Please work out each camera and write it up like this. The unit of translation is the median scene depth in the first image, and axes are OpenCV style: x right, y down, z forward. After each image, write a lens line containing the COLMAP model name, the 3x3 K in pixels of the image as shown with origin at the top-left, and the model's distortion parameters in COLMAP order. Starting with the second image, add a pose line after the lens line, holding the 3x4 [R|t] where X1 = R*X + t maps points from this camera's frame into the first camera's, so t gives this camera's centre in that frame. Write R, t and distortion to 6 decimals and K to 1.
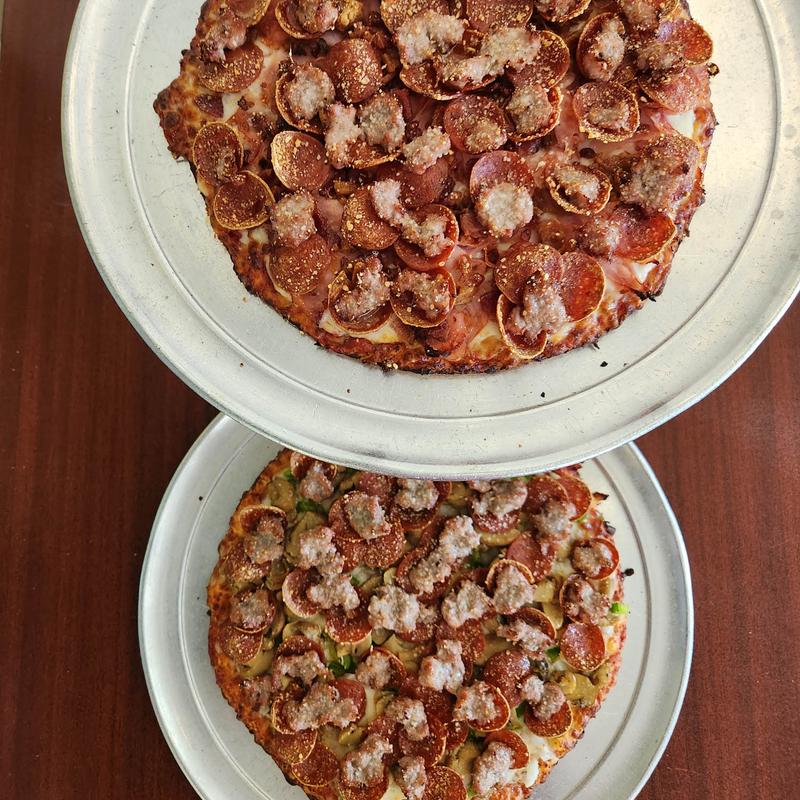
lens RADIAL K [[737.4, 0, 399.9], [0, 737.4, 400.0], [0, 0, 1]] dist [-0.009554, 0.000000]
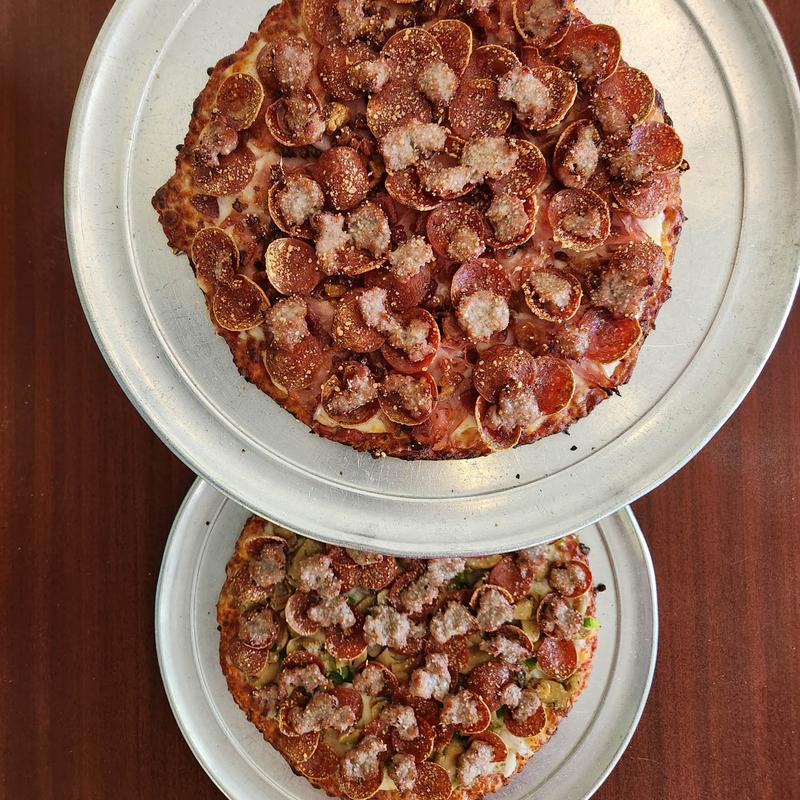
lens RADIAL K [[737.4, 0, 400.2], [0, 737.4, 400.0], [0, 0, 1]] dist [-0.009554, 0.000000]
pose [[0.999972, -0.007065, 0.002445, 0.016200], [0.006751, 0.993851, 0.110524, -0.239920], [-0.003211, -0.110504, 0.993870, -0.082359]]
